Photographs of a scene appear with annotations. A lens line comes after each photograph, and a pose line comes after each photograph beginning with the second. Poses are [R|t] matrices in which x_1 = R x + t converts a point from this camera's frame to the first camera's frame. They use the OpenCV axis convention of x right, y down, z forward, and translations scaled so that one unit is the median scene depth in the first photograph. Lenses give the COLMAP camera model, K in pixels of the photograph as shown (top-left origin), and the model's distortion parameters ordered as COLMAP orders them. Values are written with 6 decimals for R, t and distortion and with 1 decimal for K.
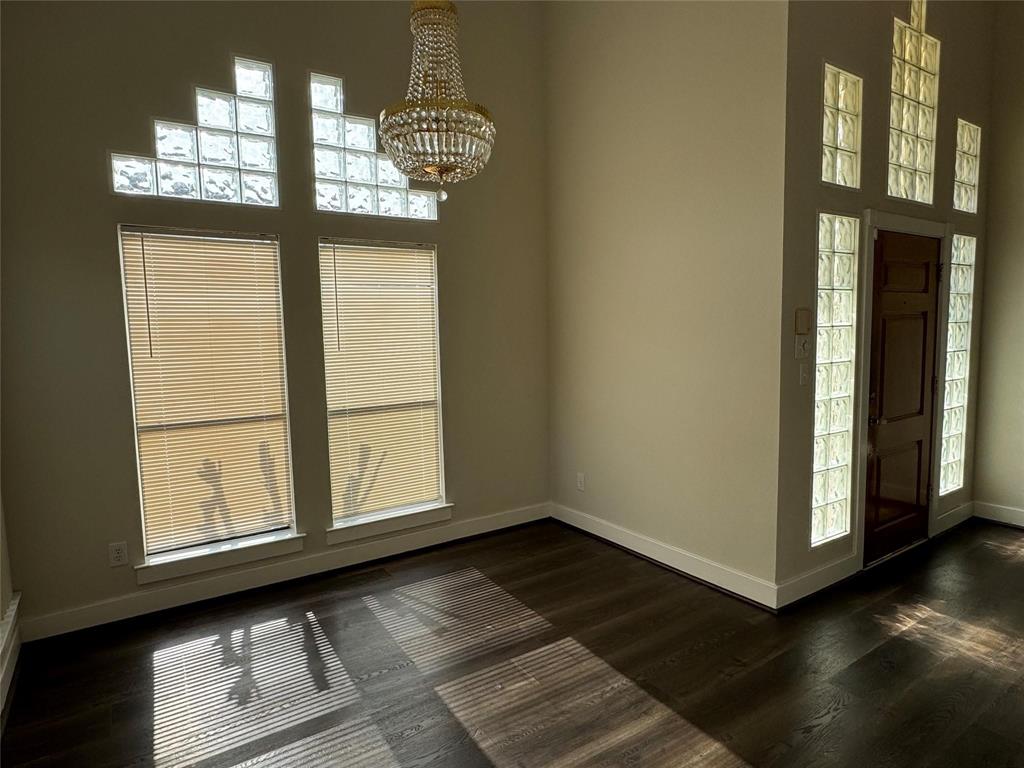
lens RADIAL K [[604.1, 0, 512.8], [0, 604.1, 376.4], [0, 0, 1]] dist [-0.001354, -0.000009]
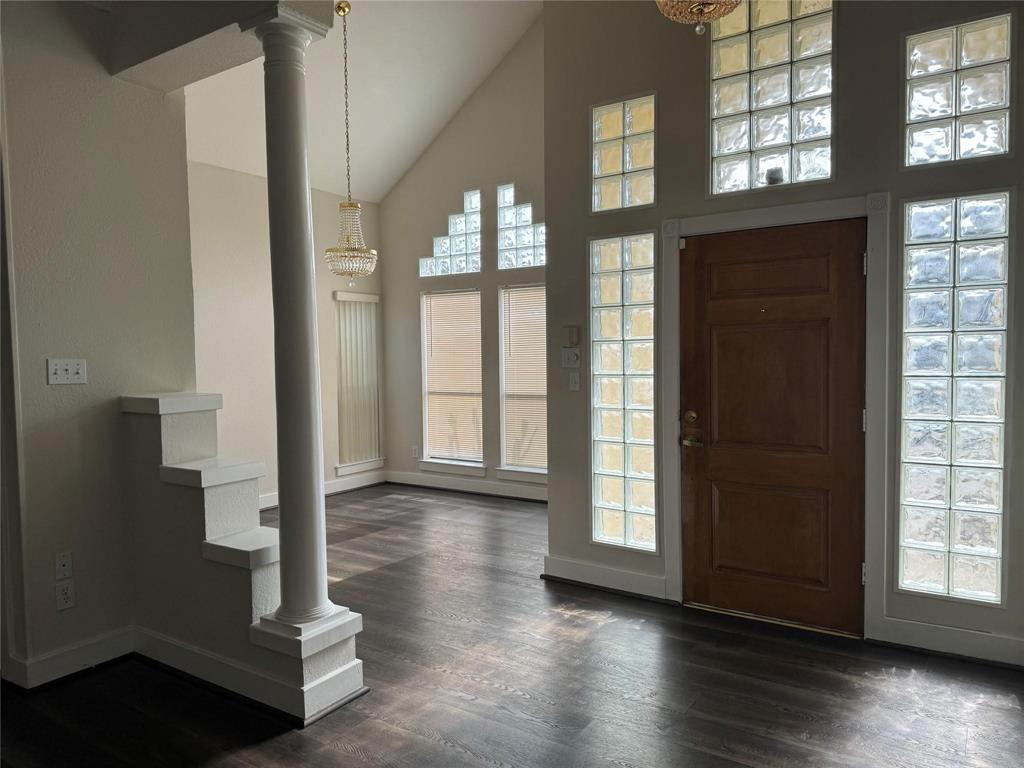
lens RADIAL K [[708.2, 0, 512.8], [0, 708.2, 387.8], [0, 0, 1]] dist [0.013711, -0.000914]
pose [[0.373210, 0.060897, -0.925746, 1.539054], [-0.065395, 0.997088, 0.039226, -0.036938], [0.925439, 0.045900, 0.376106, 0.347124]]
